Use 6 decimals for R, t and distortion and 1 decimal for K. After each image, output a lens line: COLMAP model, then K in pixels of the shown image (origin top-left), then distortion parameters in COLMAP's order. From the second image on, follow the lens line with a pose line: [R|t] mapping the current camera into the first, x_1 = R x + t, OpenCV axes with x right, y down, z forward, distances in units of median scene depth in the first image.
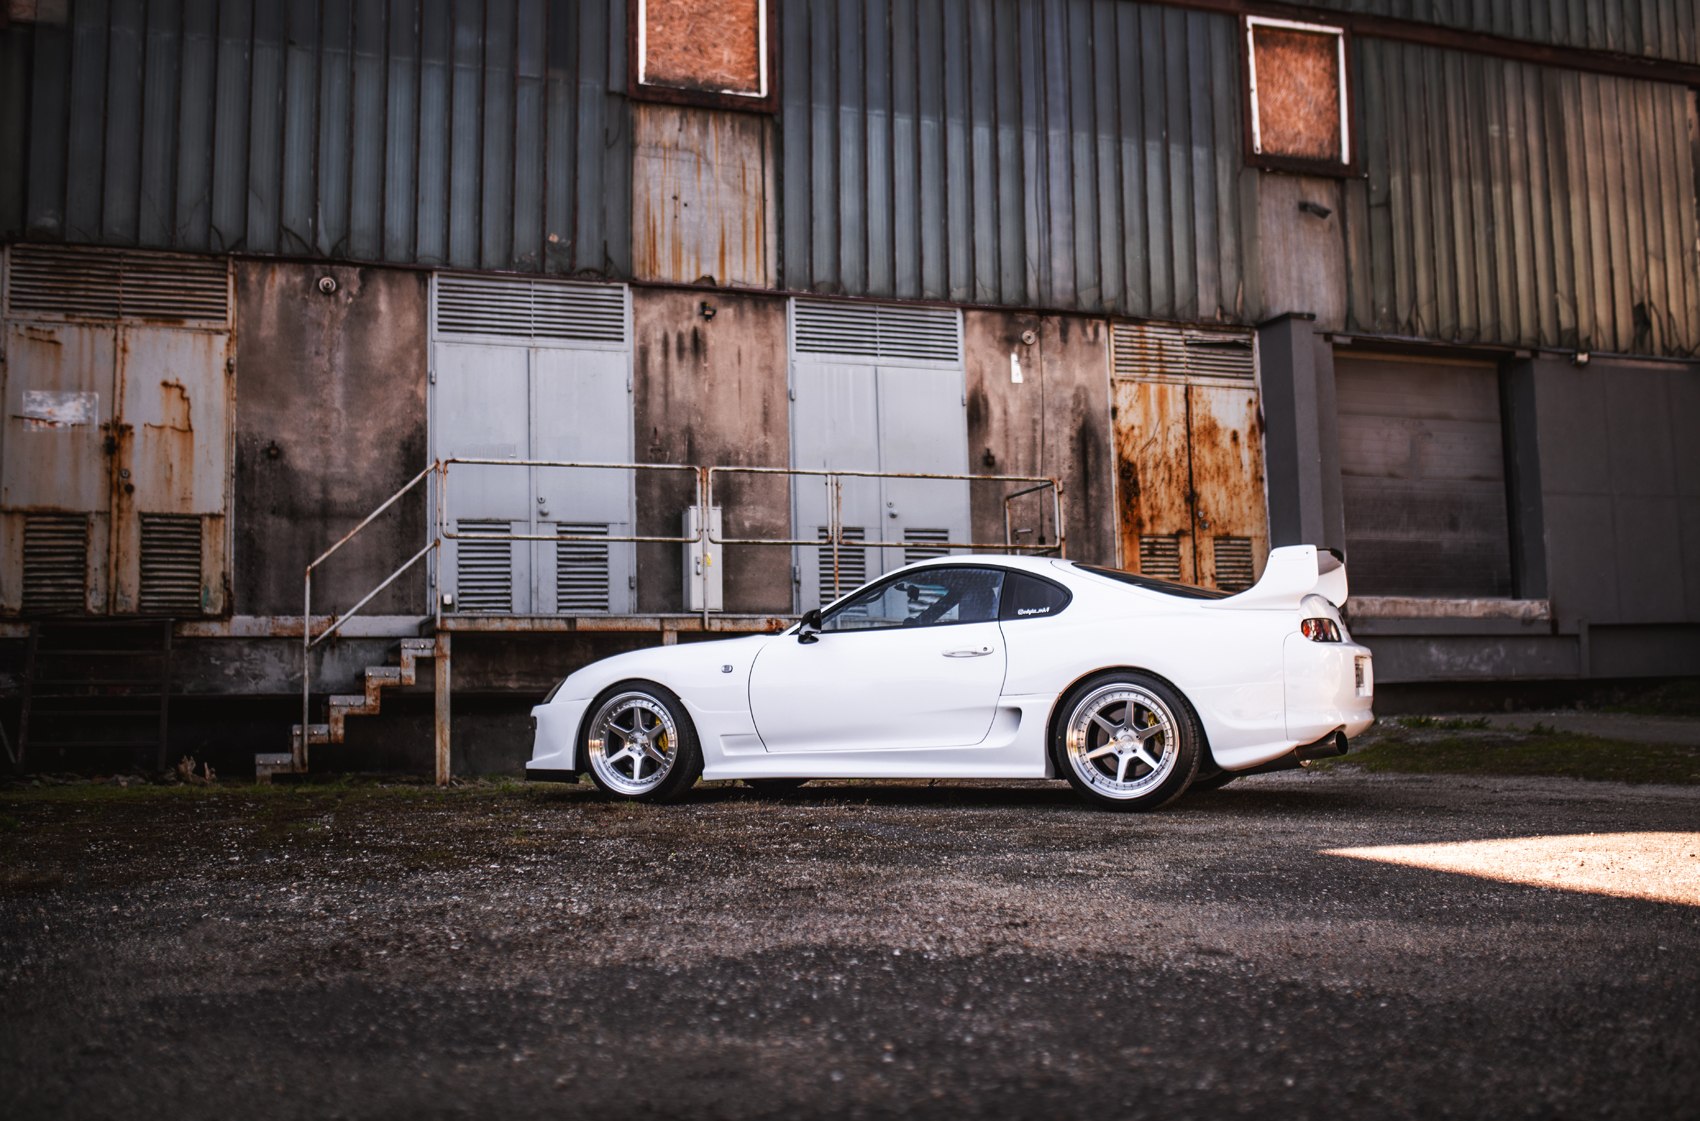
lens RADIAL K [[1687.3, 0, 845.3], [0, 1687.3, 548.6], [0, 0, 1]] dist [-0.073615, 0.116060]
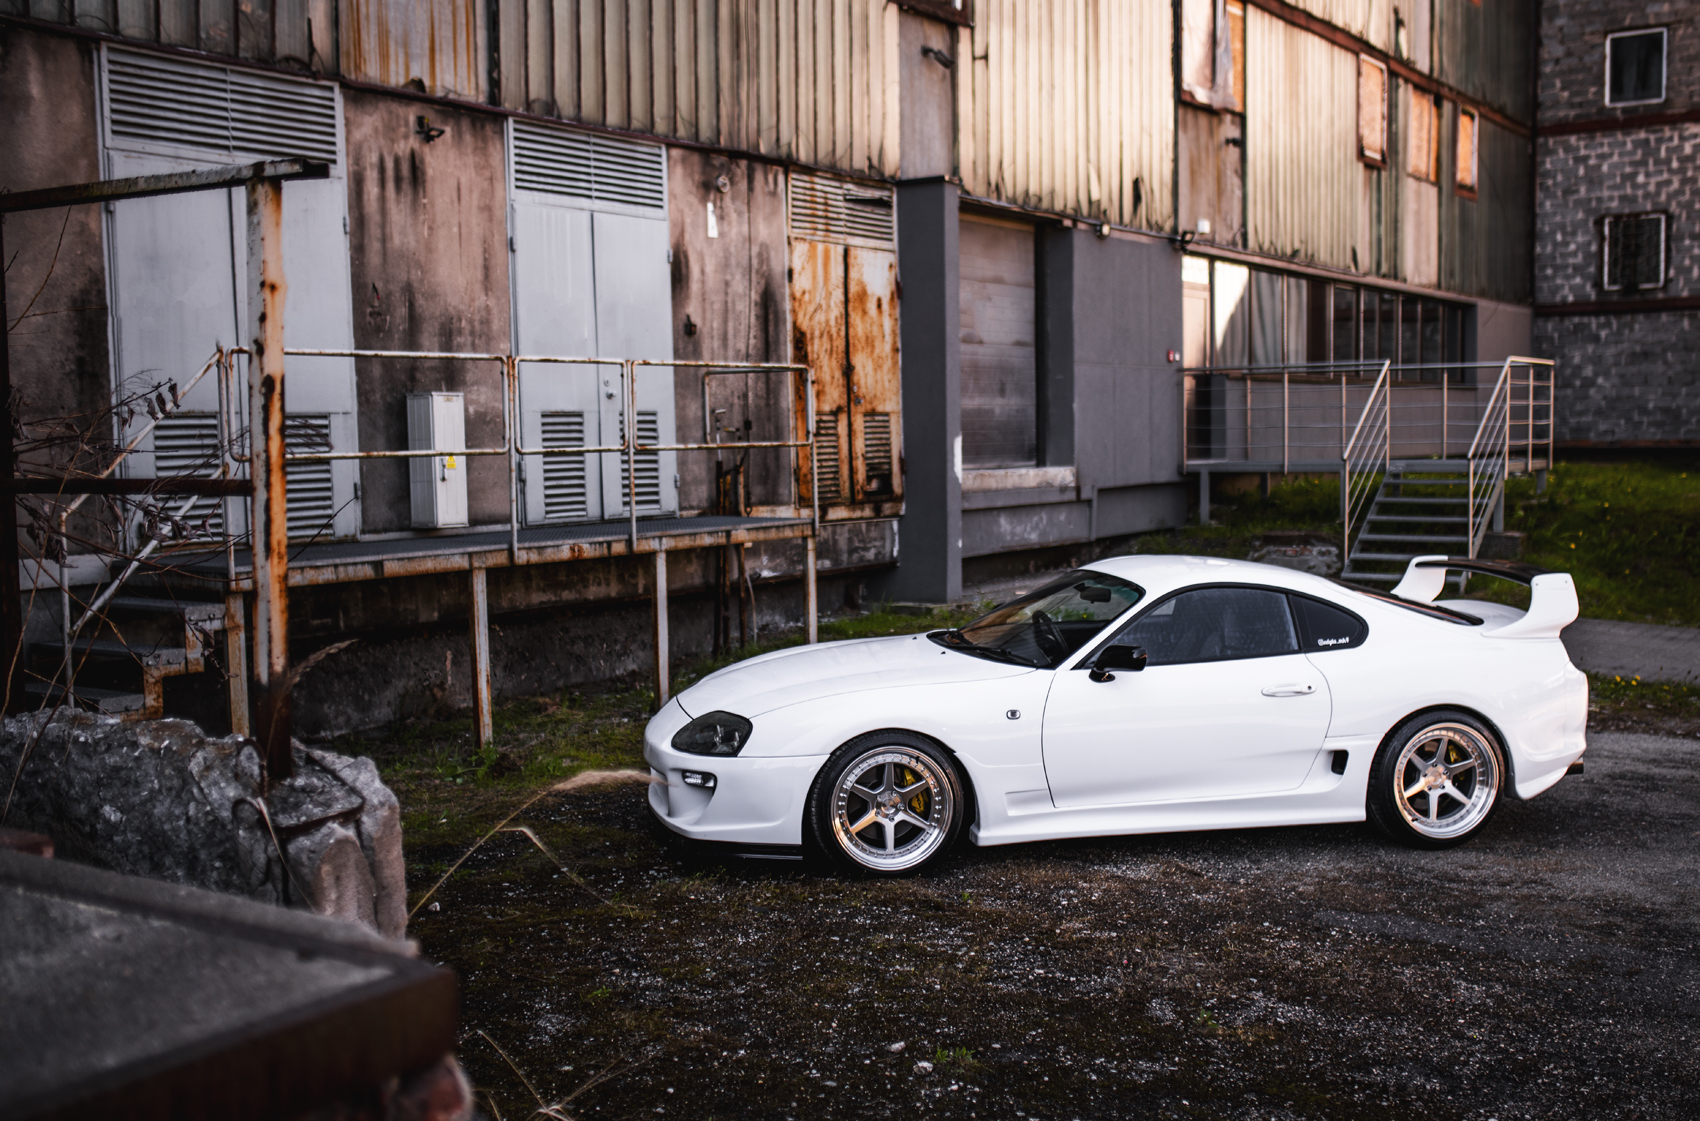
lens RADIAL K [[1766.6, 0, 840.6], [0, 1766.6, 566.8], [0, 0, 1]] dist [-0.070519, 0.114655]
pose [[0.827390, -0.033953, 0.560601, -0.401549], [-0.060779, 0.986896, 0.149475, -0.080032], [-0.558330, -0.157747, 0.814484, 0.229281]]
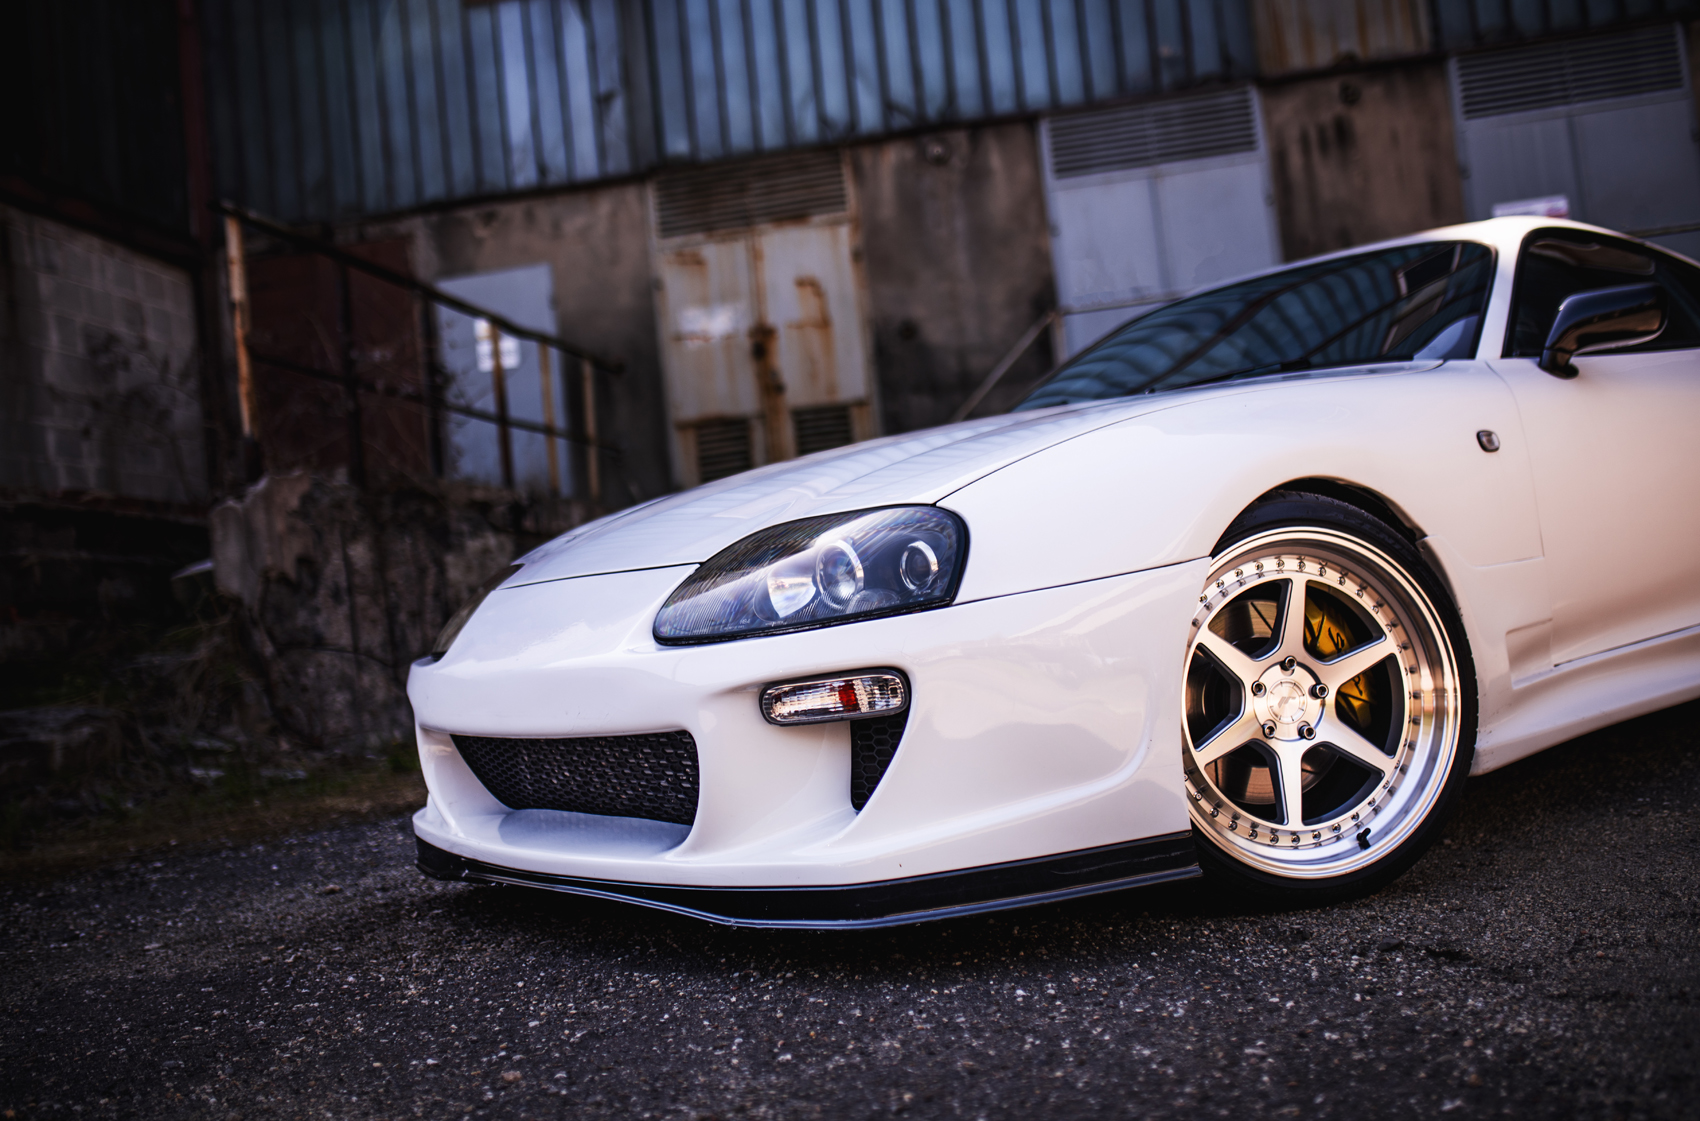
lens RADIAL K [[1647.0, 0, 839.6], [0, 1647.0, 557.7], [0, 0, 1]] dist [-0.072719, 0.103996]
pose [[0.863419, -0.090687, -0.496270, 0.093998], [0.138522, 0.988518, 0.060363, 0.010752], [0.485098, -0.120863, 0.866067, 0.110001]]
